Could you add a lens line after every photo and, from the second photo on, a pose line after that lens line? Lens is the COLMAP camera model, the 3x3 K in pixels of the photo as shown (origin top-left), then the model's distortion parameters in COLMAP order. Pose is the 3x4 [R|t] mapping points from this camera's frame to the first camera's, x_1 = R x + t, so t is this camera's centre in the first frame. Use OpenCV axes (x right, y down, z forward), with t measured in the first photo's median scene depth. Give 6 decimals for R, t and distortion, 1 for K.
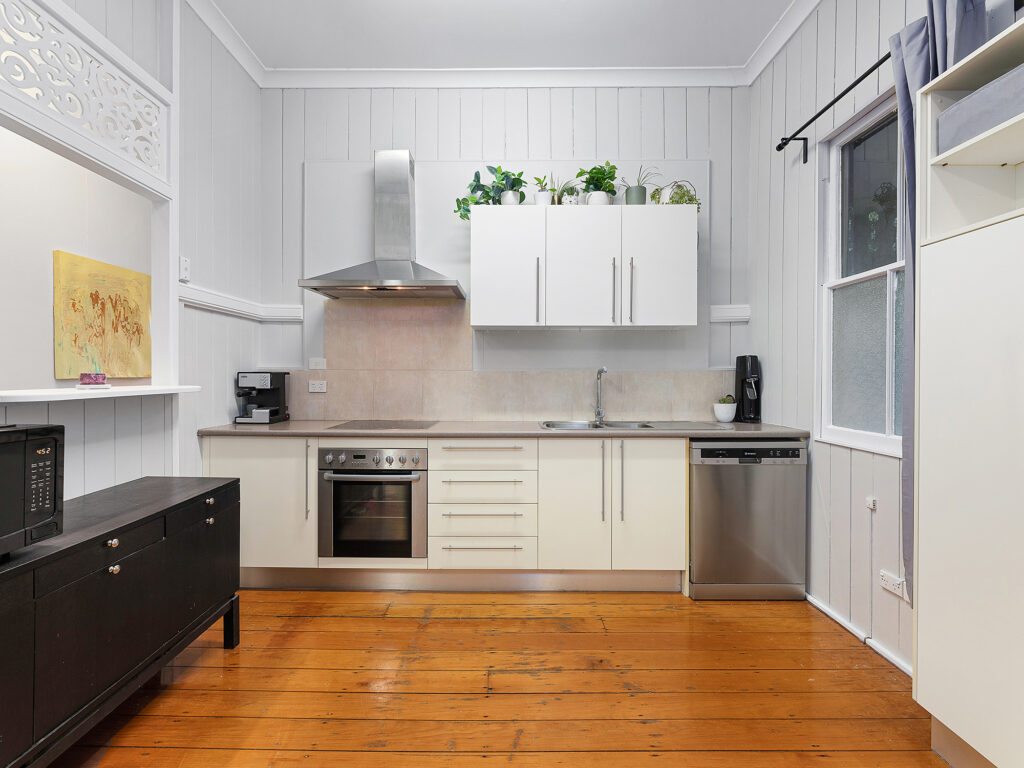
lens RADIAL K [[467.0, 0, 512.3], [0, 467.0, 378.2], [0, 0, 1]] dist [-0.001715, -0.000040]
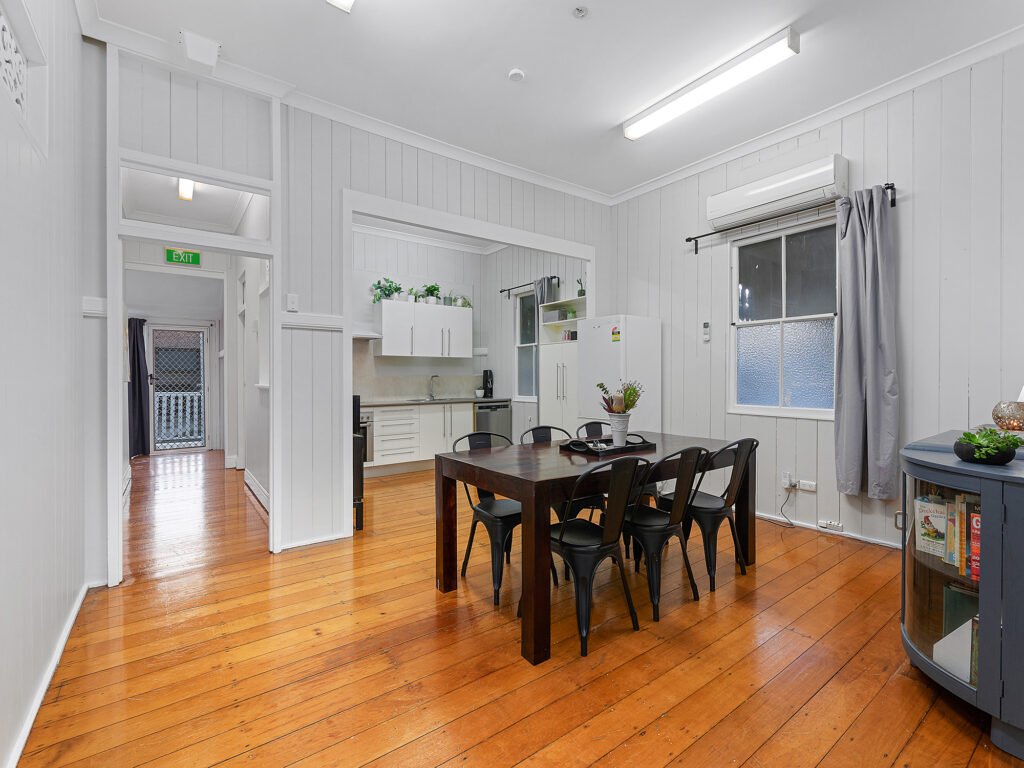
lens RADIAL K [[467.0, 0, 512.3], [0, 467.0, 378.2], [0, 0, 1]] dist [-0.001715, -0.000040]
pose [[0.799664, -0.004138, 0.600434, -0.918860], [0.004567, 0.999989, 0.000808, -0.007150], [-0.600431, 0.002096, 0.799674, -1.098419]]
